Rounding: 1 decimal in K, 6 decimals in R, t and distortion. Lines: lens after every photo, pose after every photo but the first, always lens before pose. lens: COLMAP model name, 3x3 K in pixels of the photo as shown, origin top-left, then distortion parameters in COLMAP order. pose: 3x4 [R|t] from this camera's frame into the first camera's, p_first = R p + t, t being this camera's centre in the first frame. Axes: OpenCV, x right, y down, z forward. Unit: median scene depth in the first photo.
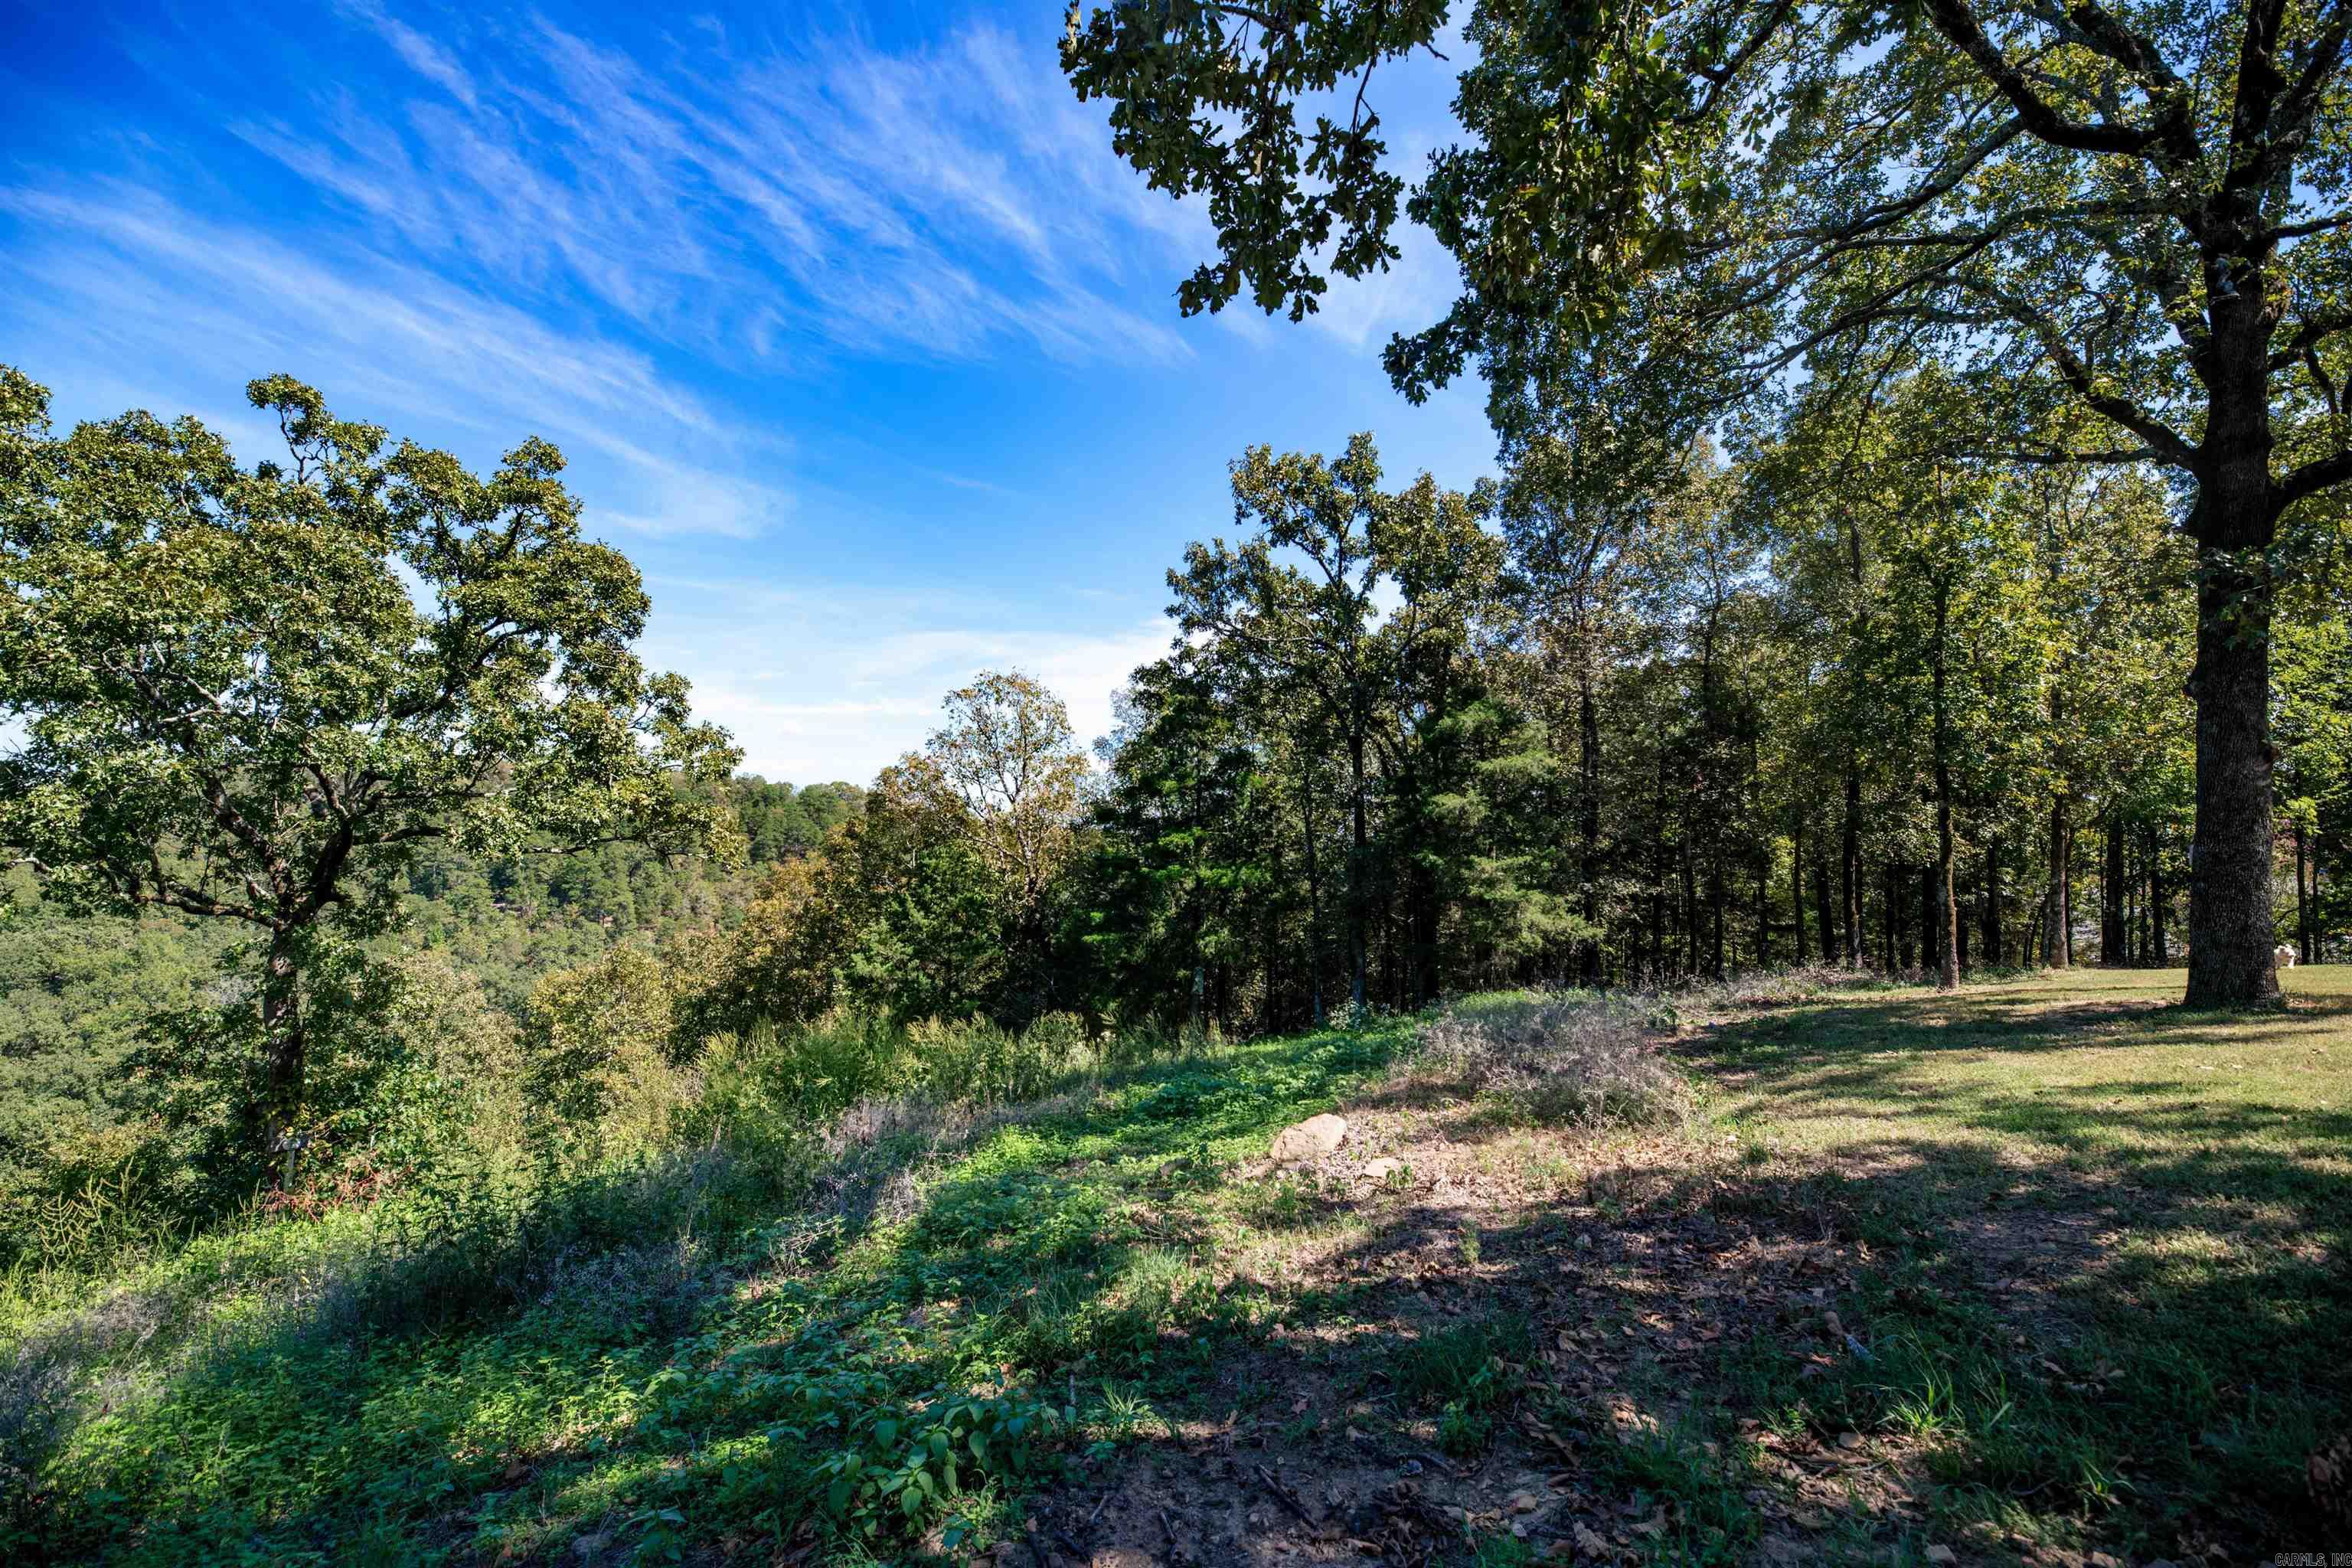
lens RADIAL K [[933.4, 0, 1177.9], [0, 933.4, 778.8], [0, 0, 1]] dist [-0.005464, -0.000430]
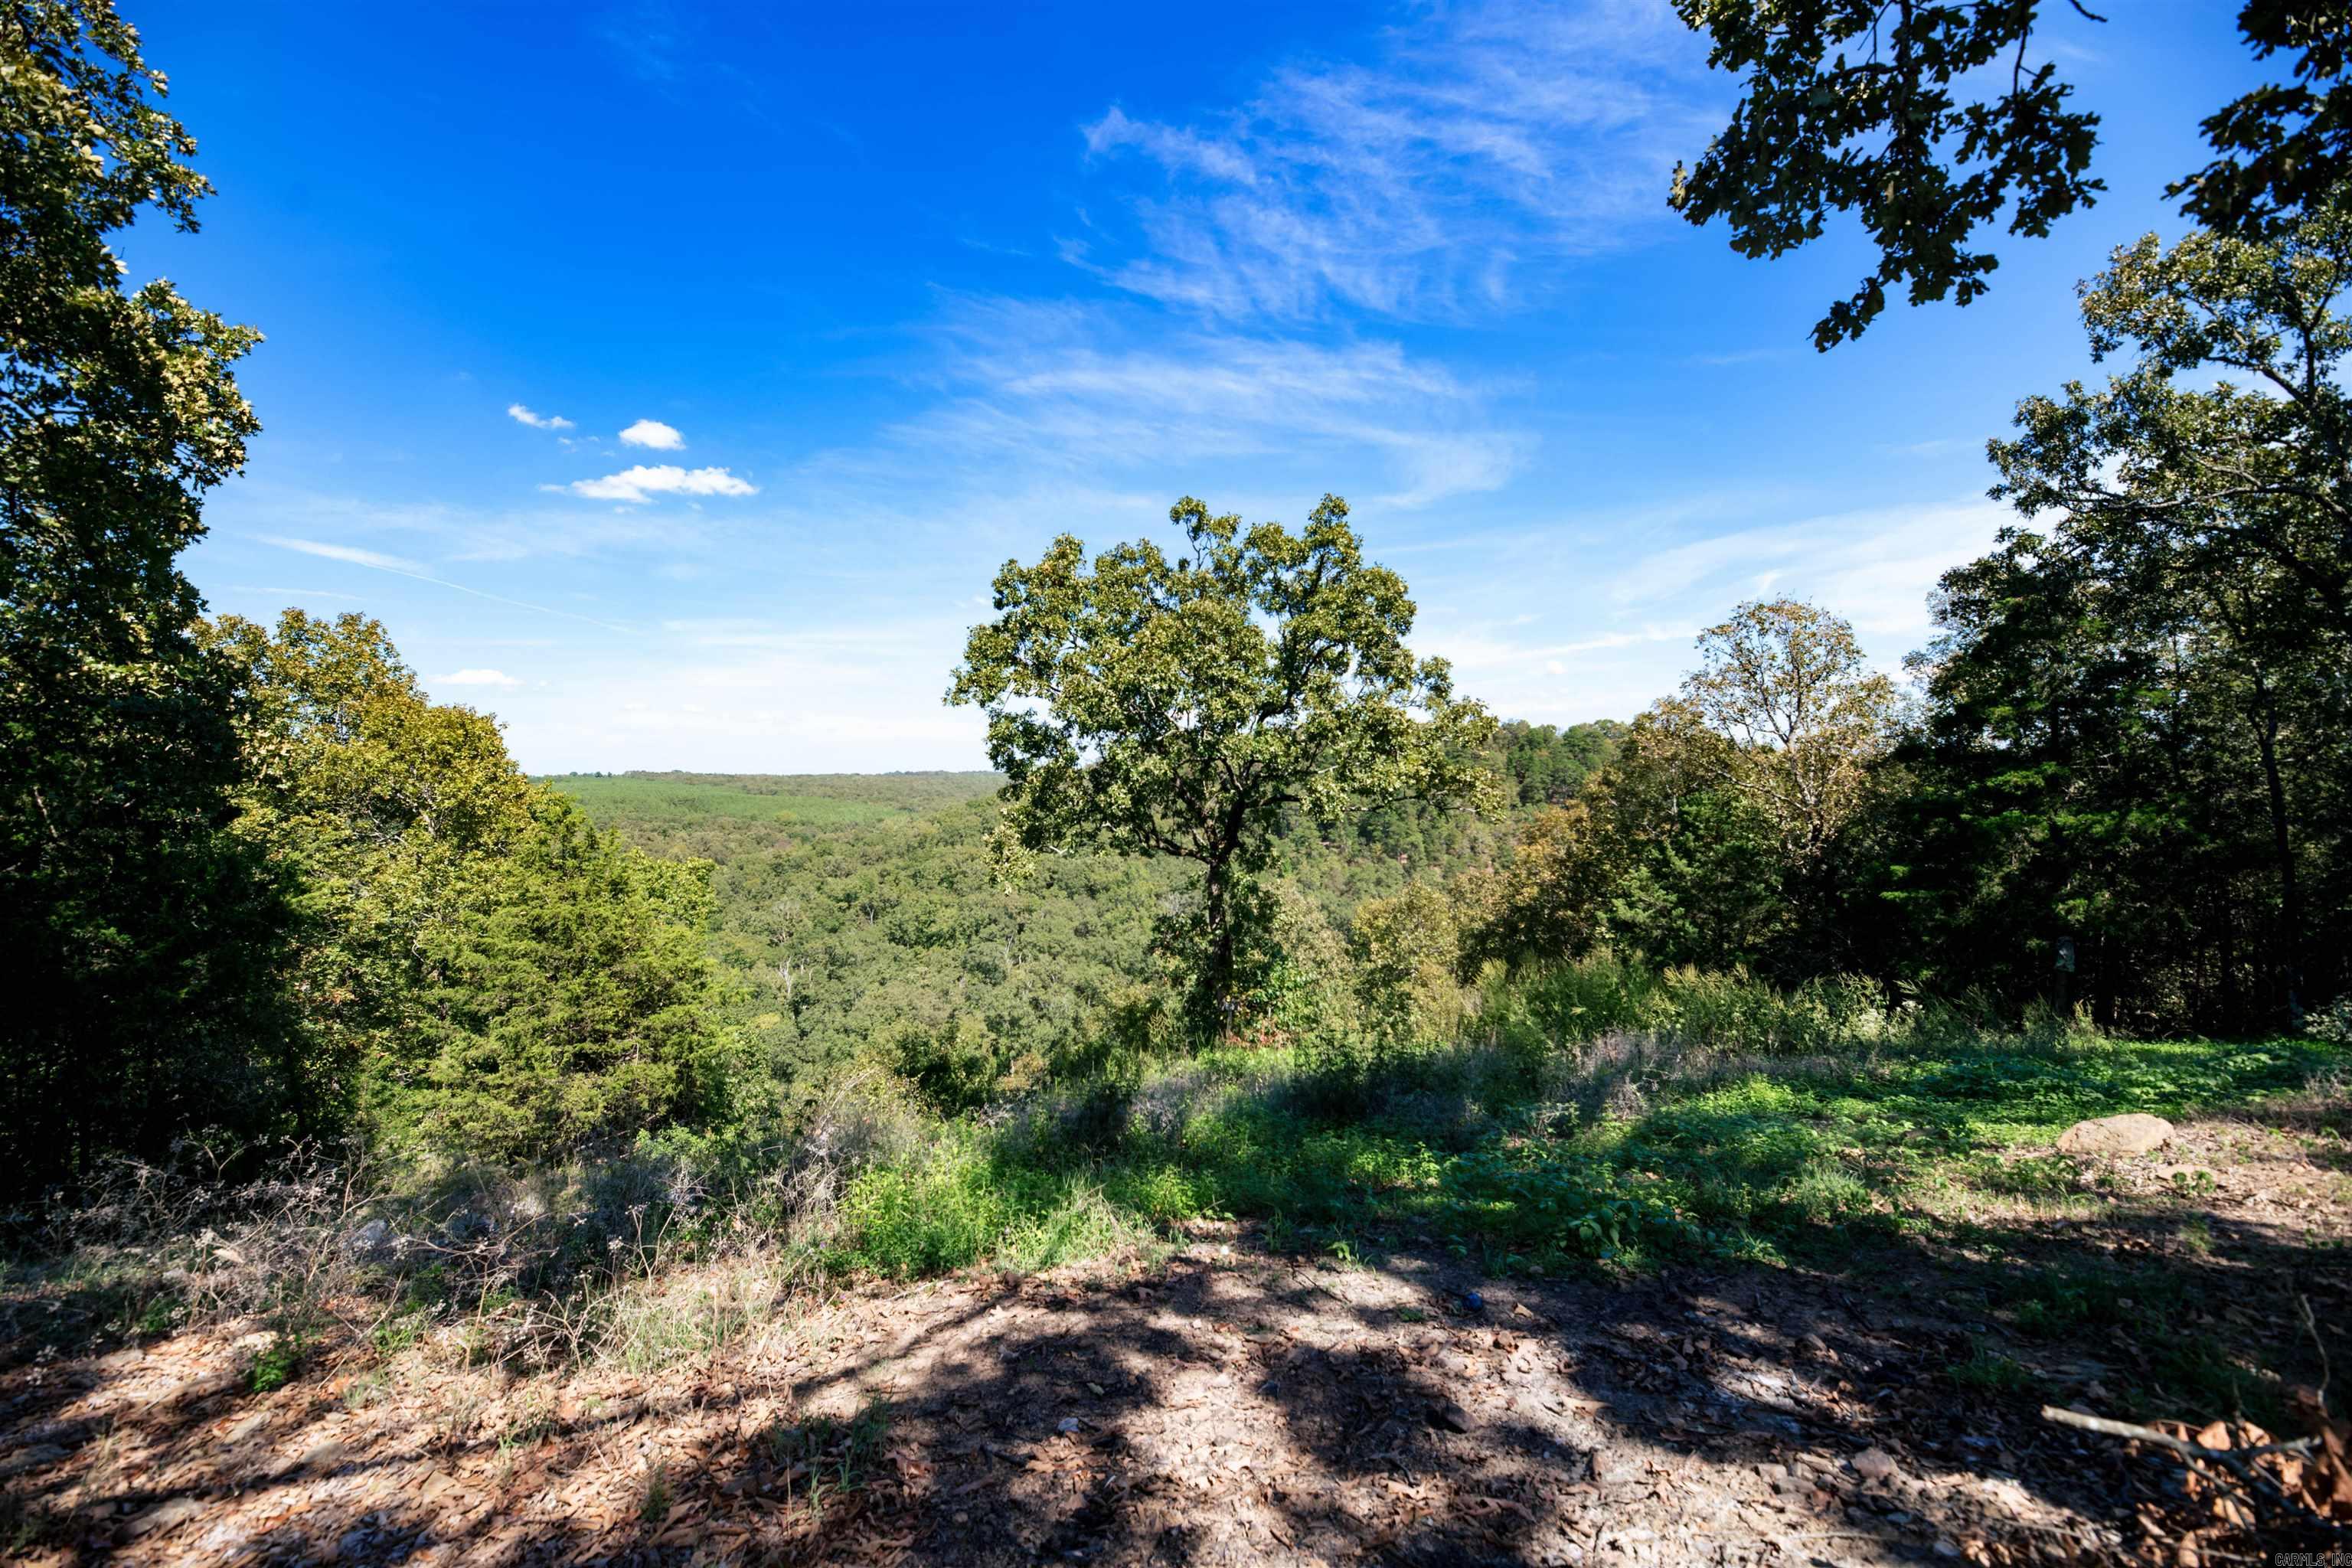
lens RADIAL K [[981.4, 0, 1182.2], [0, 981.4, 784.1], [0, 0, 1]] dist [-0.003694, -0.000224]
pose [[0.720630, -0.029782, -0.692680, 0.065159], [0.082500, 0.995662, 0.043020, -0.026072], [0.688394, -0.088147, 0.719961, -0.105601]]
